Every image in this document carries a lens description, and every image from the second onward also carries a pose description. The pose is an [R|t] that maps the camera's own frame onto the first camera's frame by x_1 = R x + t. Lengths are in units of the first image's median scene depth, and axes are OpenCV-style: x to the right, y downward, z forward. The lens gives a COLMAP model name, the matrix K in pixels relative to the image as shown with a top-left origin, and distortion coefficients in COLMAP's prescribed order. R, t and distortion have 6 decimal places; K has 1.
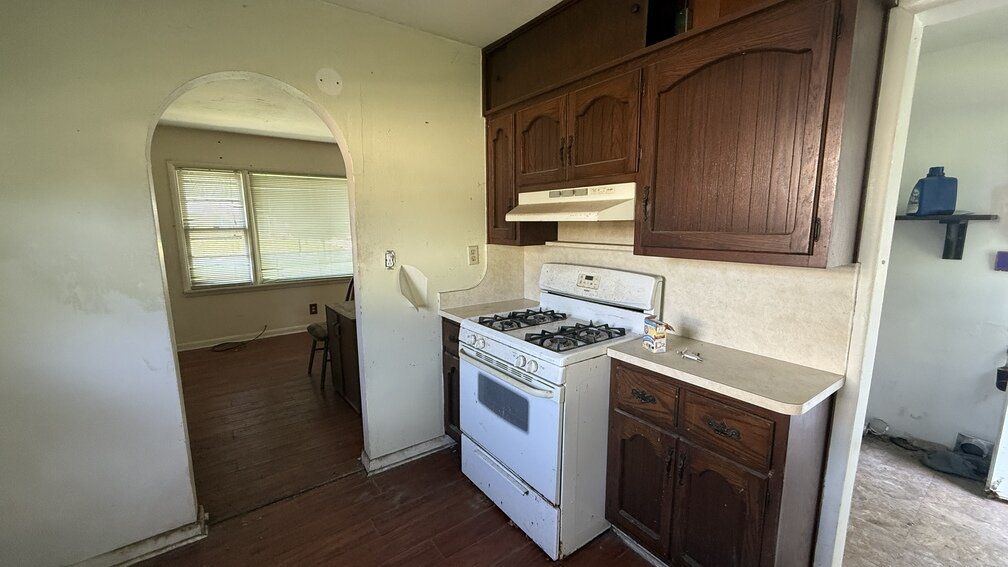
lens RADIAL K [[400.9, 0, 501.0], [0, 400.9, 283.2], [0, 0, 1]] dist [-0.001064, -0.000023]
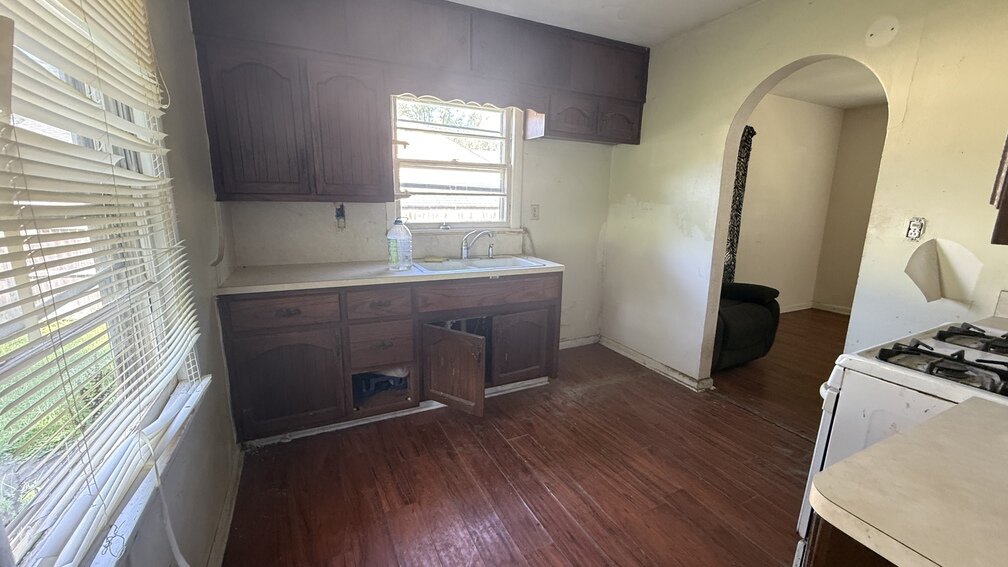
lens RADIAL K [[401.7, 0, 500.7], [0, 401.7, 283.6], [0, 0, 1]] dist [-0.000657, 0.000030]
pose [[-0.182254, 0.202835, -0.962102, 0.781666], [-0.166627, 0.957967, 0.233528, -0.004251], [0.969030, 0.202873, -0.140796, 0.384795]]
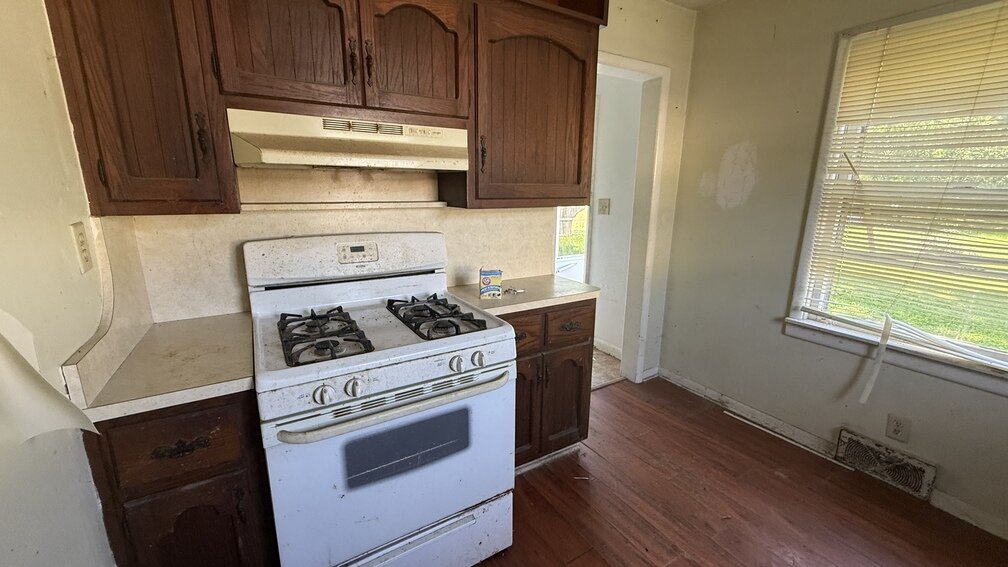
lens RADIAL K [[400.9, 0, 501.0], [0, 400.9, 283.2], [0, 0, 1]] dist [-0.001064, -0.000023]
pose [[0.085410, -0.222499, 0.971185, -0.573298], [0.142969, 0.967396, 0.209057, -0.080431], [-0.986035, 0.120994, 0.114436, 0.766426]]
